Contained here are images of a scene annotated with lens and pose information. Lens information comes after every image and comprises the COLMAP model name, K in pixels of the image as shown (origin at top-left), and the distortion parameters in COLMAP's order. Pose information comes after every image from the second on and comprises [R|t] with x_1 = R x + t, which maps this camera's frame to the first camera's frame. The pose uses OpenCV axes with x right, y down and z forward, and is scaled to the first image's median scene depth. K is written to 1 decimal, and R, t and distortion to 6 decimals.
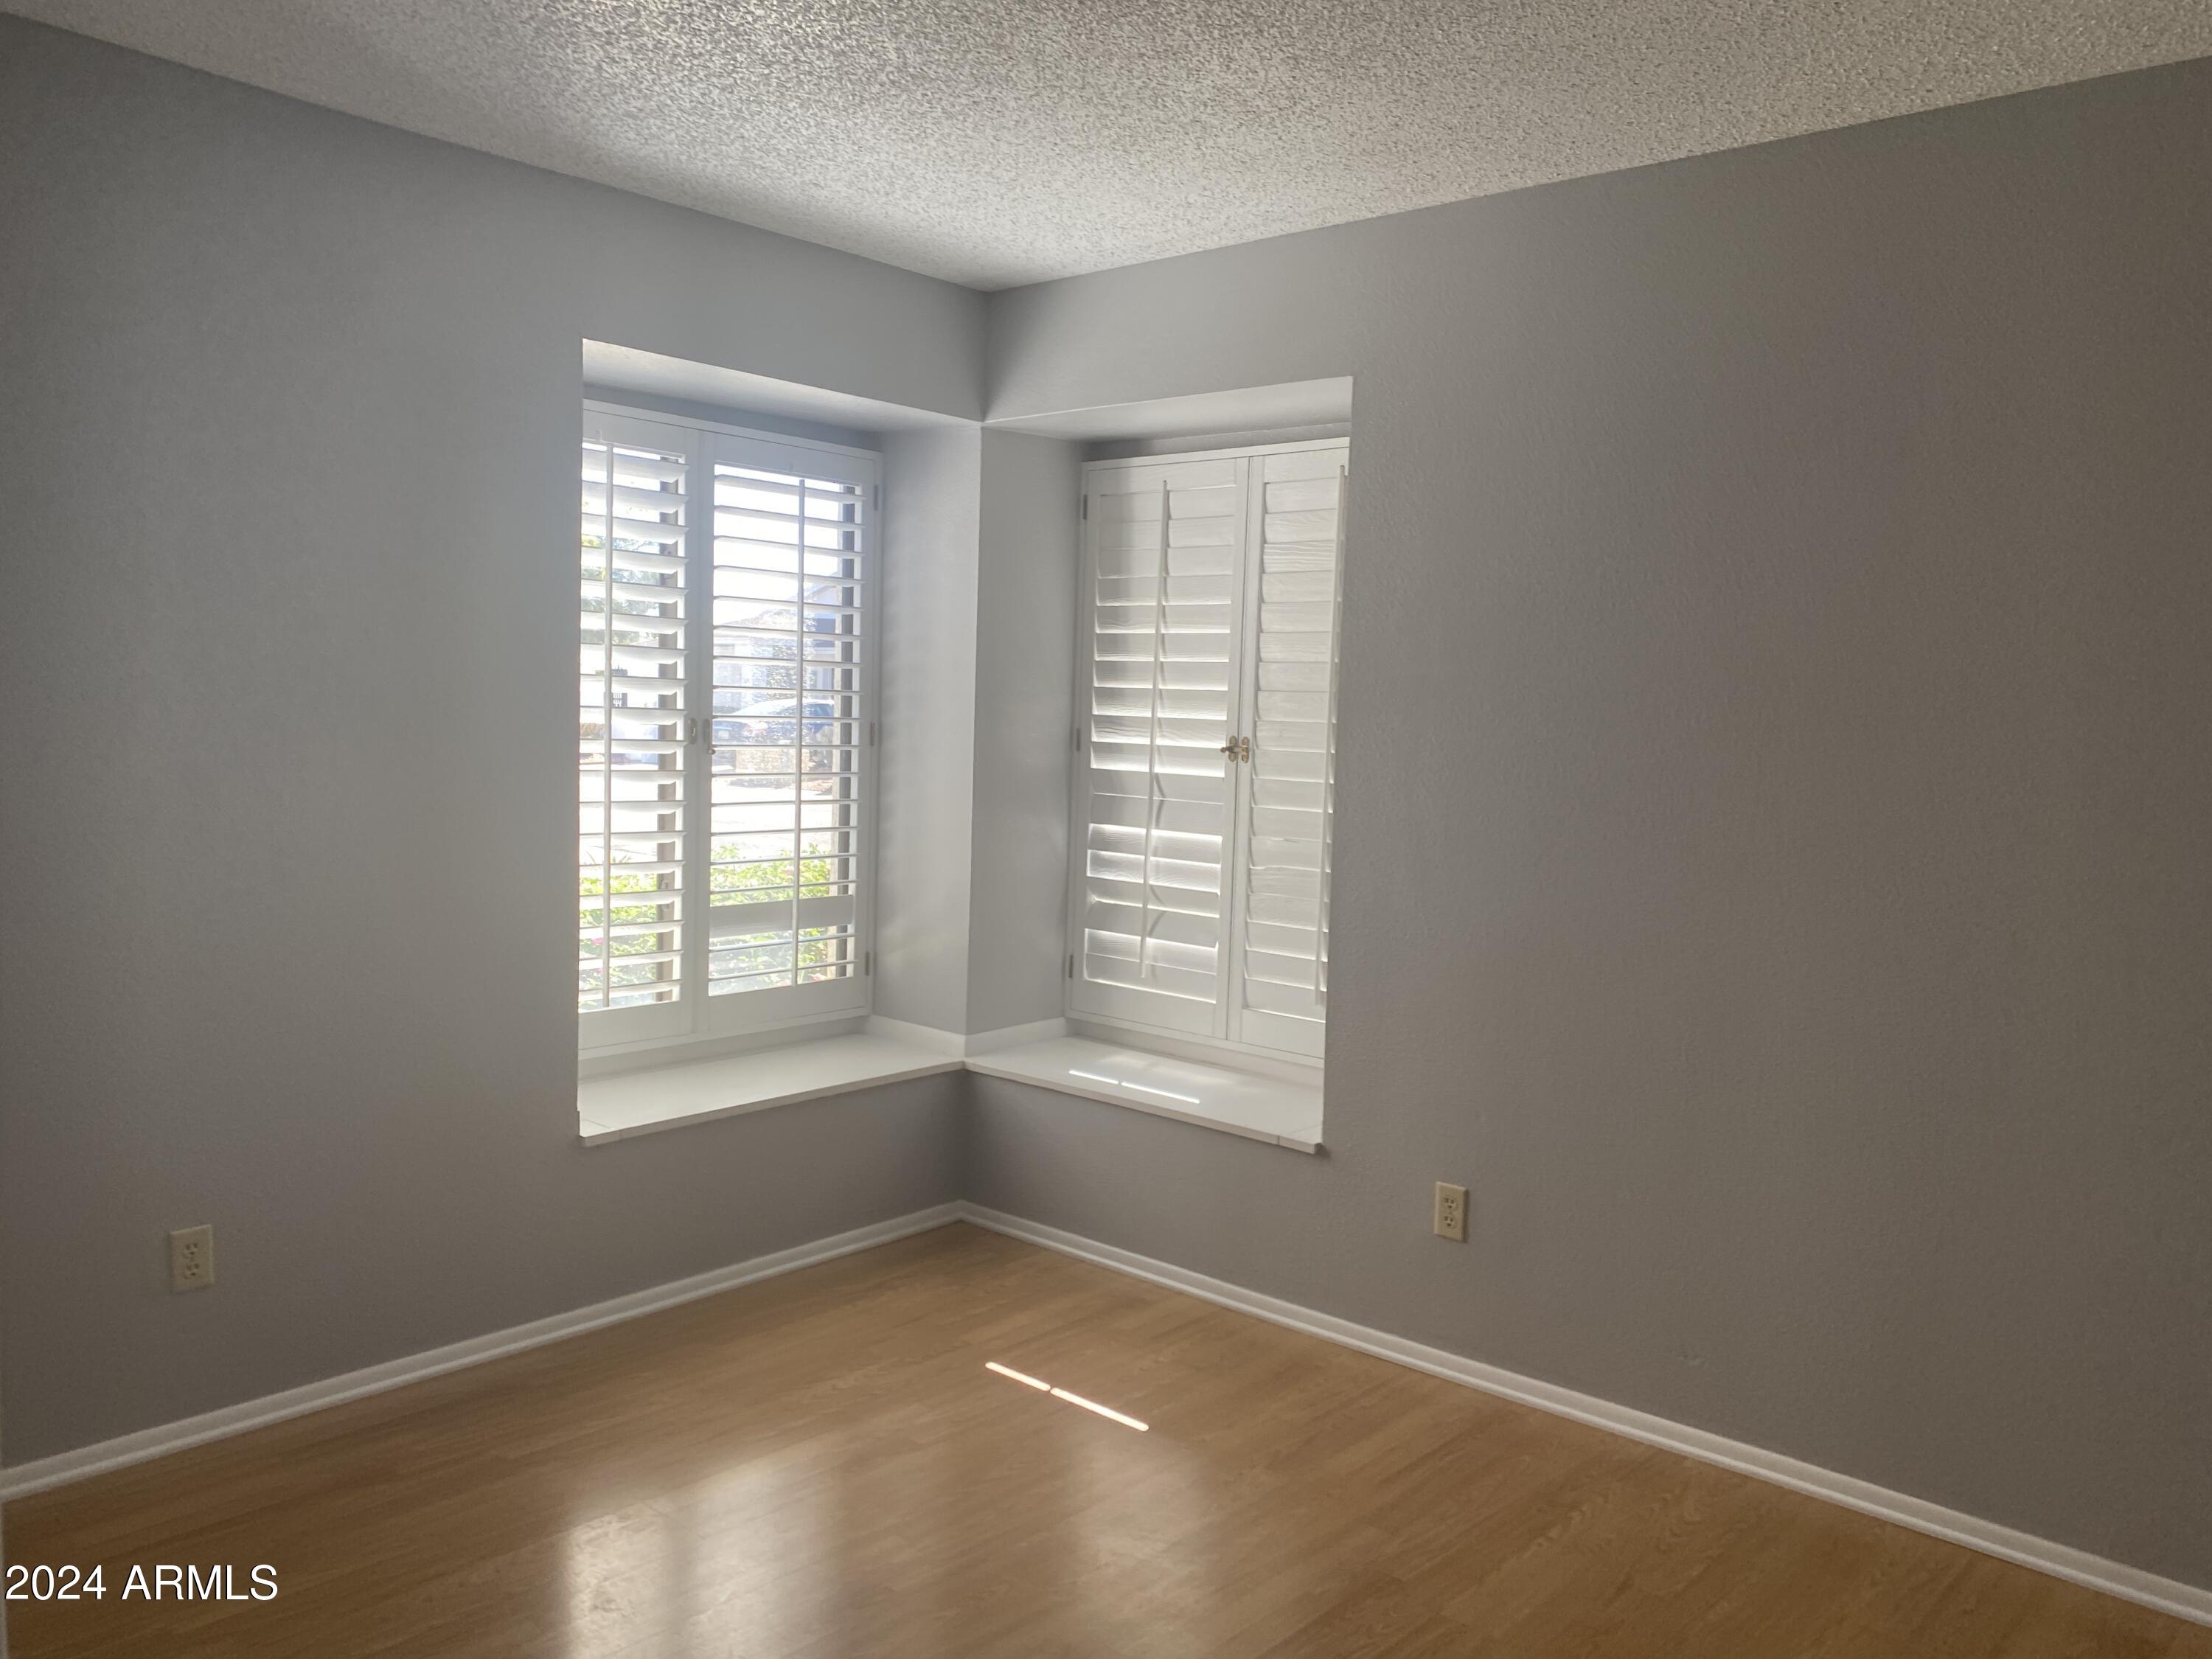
lens RADIAL K [[1674.4, 0, 1108.5], [0, 1674.4, 832.5], [0, 0, 1]] dist [0.001925, -0.000247]
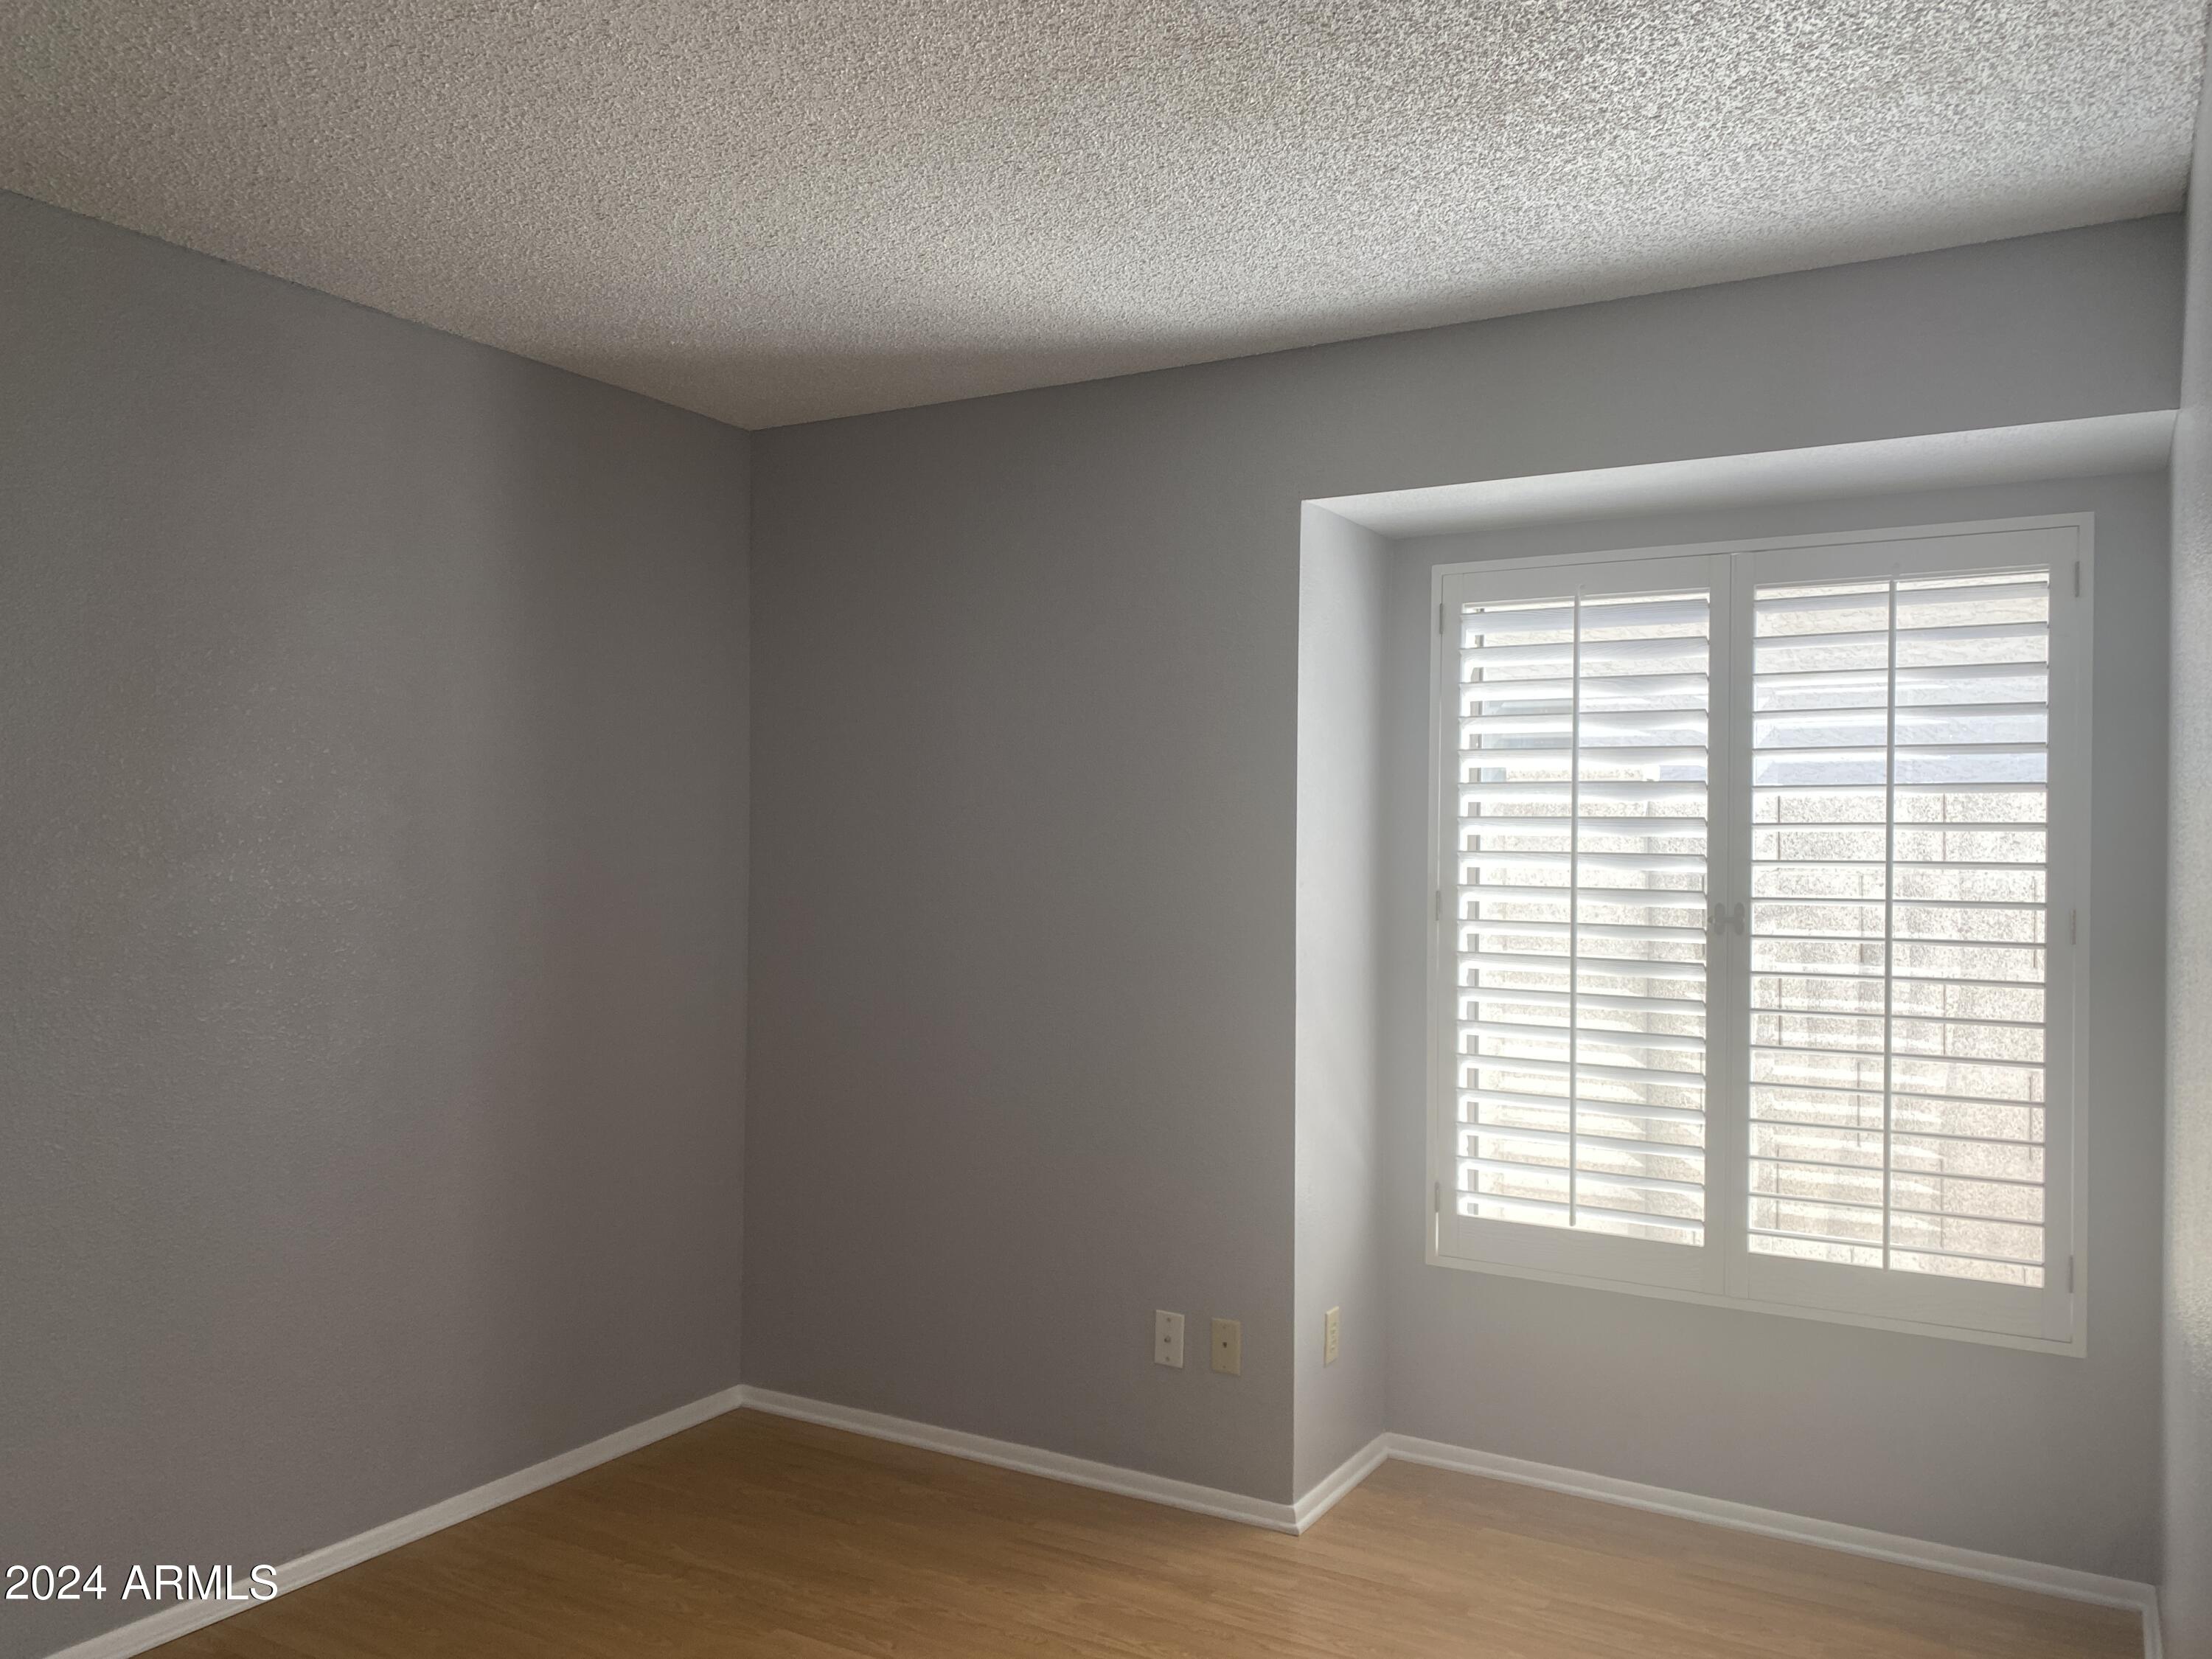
lens RADIAL K [[1674.4, 0, 1108.0], [0, 1674.4, 833.0], [0, 0, 1]] dist [0.001925, -0.000247]
pose [[0.184706, -0.045014, -0.981762, 0.499002], [-0.078559, 0.995078, -0.060405, -0.027633], [0.979649, 0.088284, 0.180261, 0.552139]]
